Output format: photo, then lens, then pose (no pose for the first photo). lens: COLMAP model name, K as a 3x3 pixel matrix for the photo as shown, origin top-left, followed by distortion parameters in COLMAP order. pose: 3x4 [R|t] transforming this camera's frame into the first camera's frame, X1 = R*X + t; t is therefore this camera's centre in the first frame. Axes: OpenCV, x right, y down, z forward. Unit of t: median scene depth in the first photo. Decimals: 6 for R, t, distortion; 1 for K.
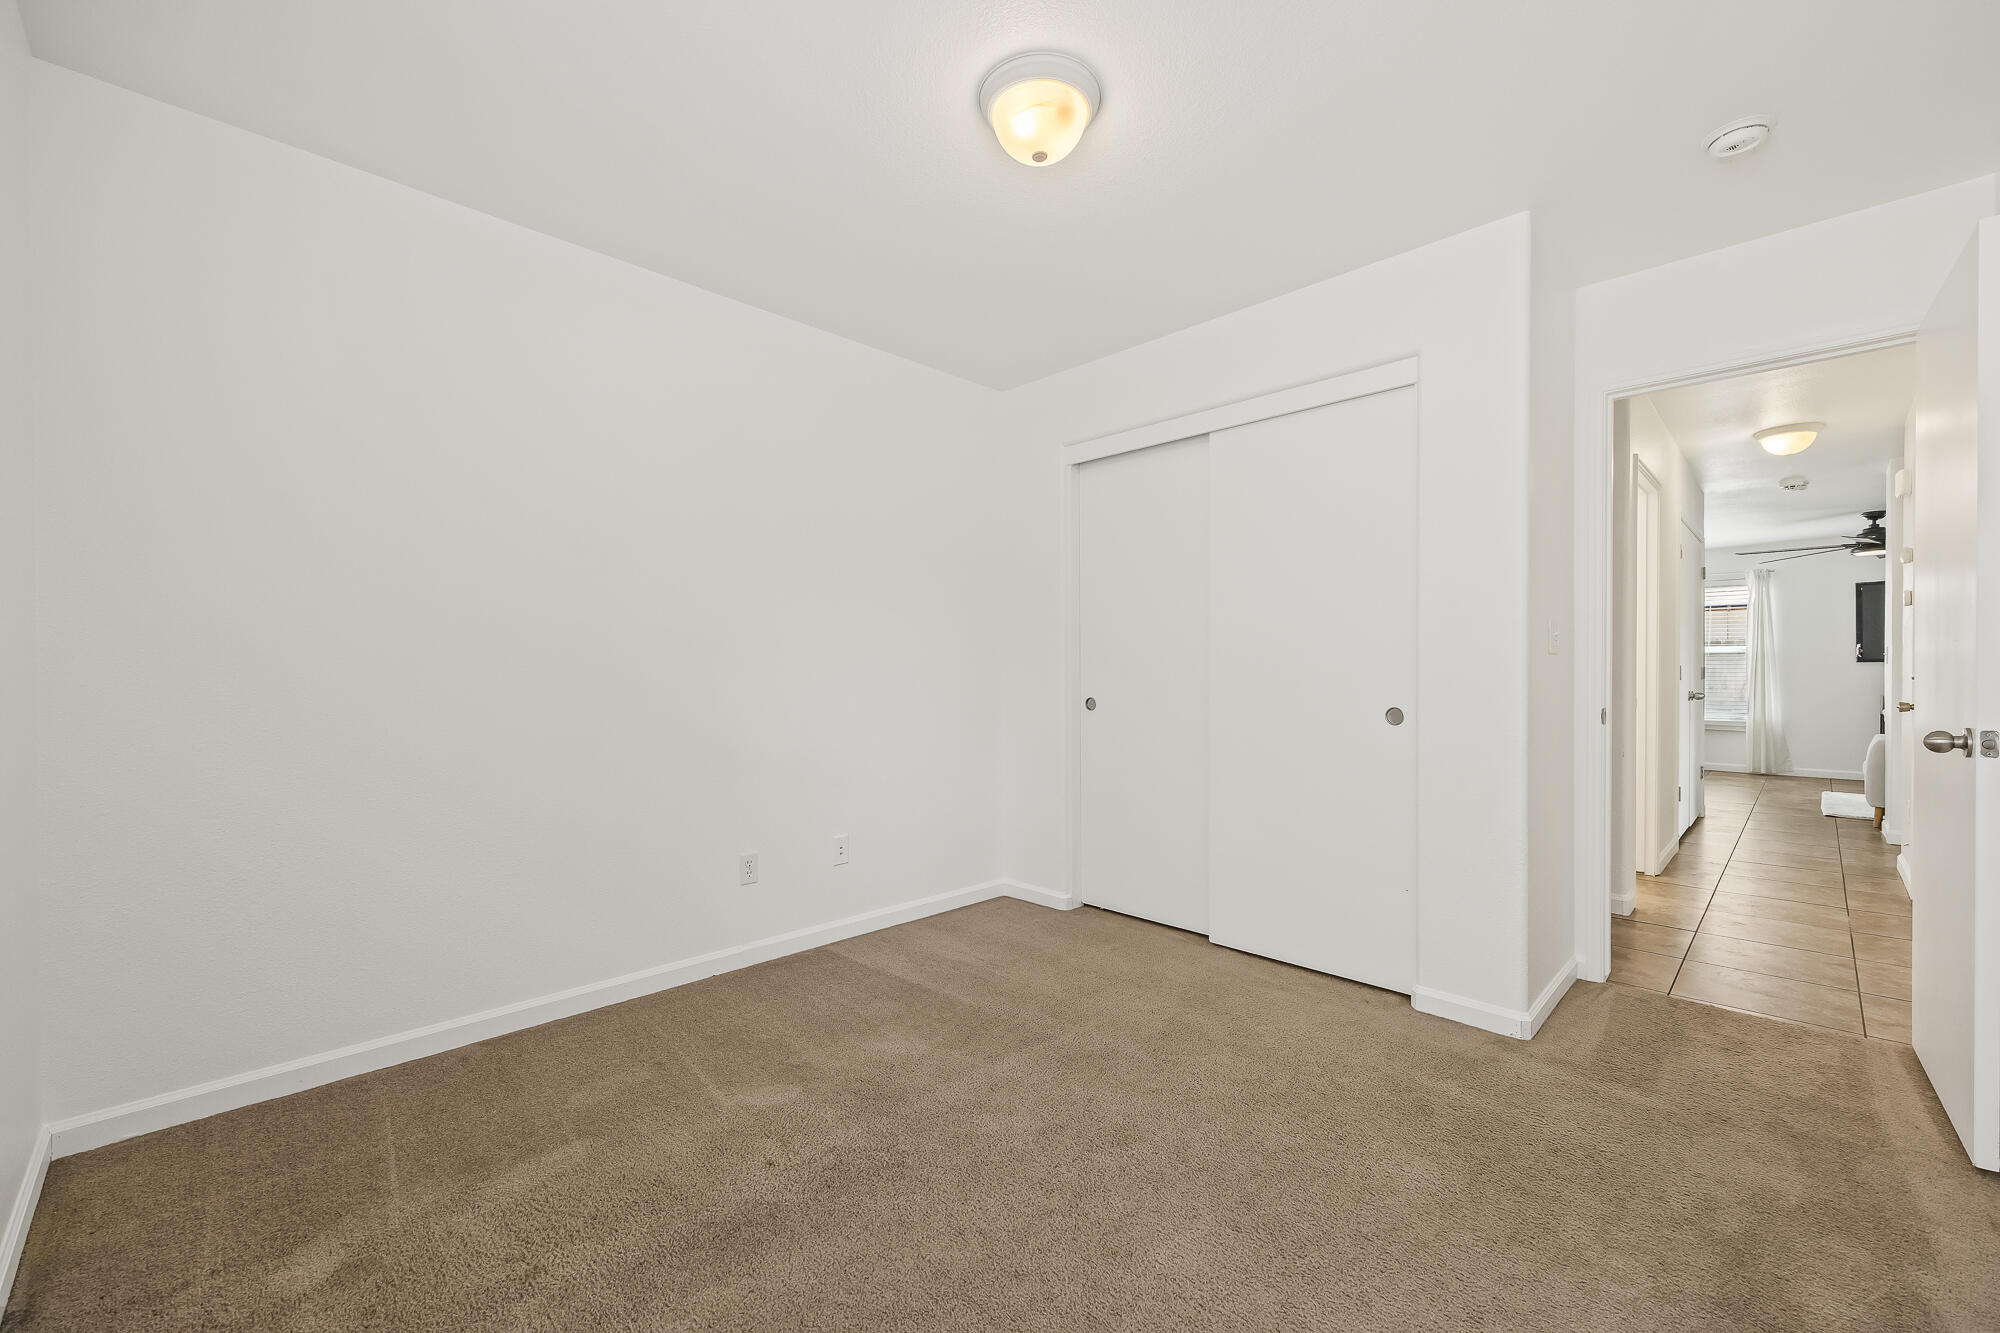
lens RADIAL K [[806.8, 0, 1003.2], [0, 806.8, 675.2], [0, 0, 1]] dist [0.000409, 0.000700]
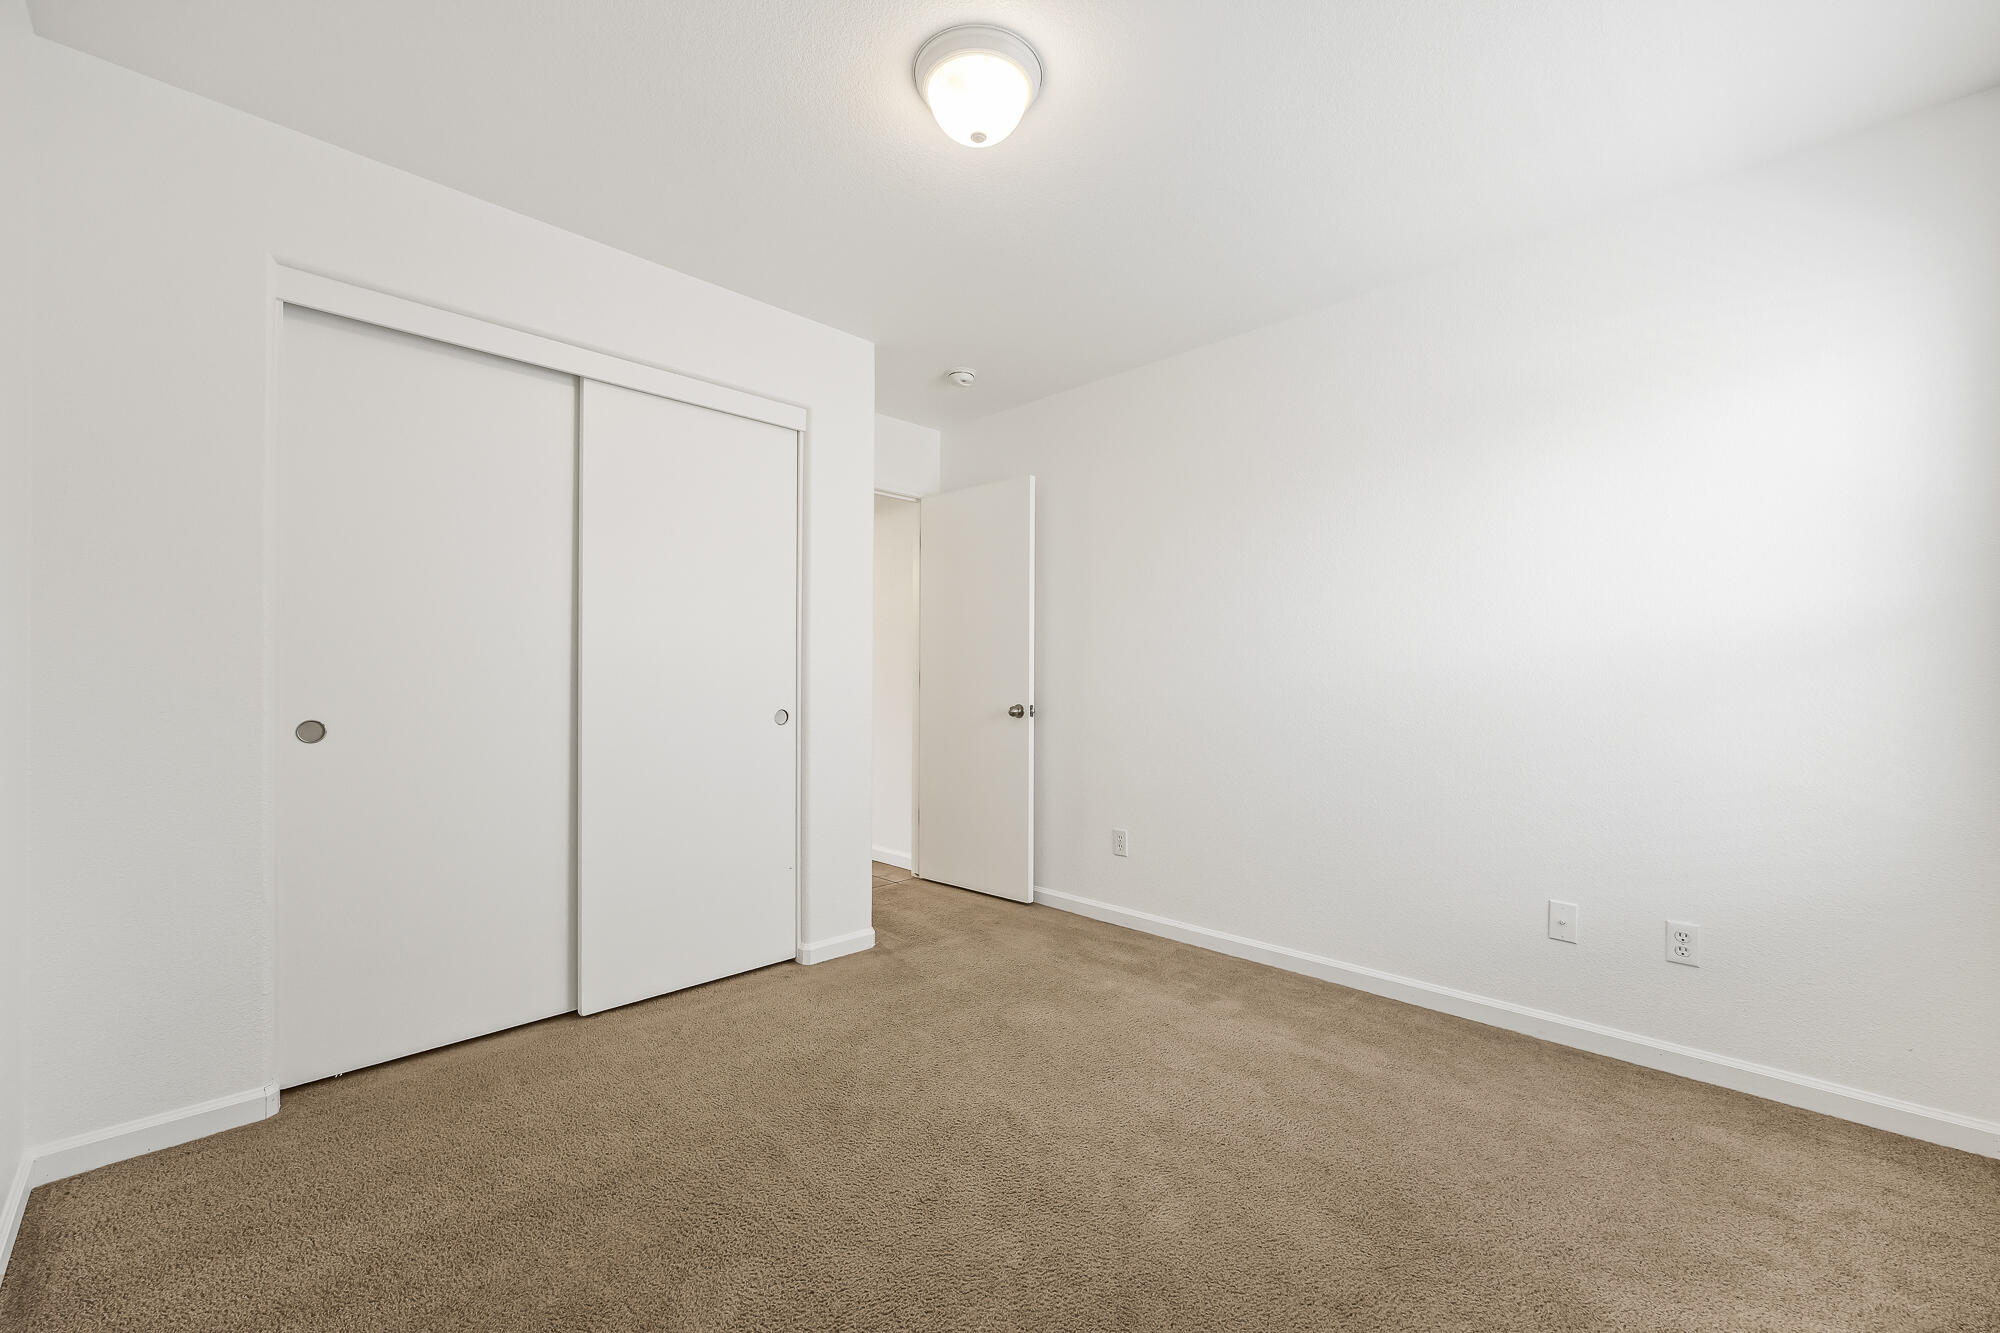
lens RADIAL K [[806.8, 0, 1003.2], [0, 806.8, 675.2], [0, 0, 1]] dist [0.000409, 0.000700]
pose [[-0.002965, 0.005521, 0.999980, -0.727355], [0.004453, 0.999975, -0.005508, -0.000181], [-0.999986, 0.004437, -0.002990, 0.782615]]
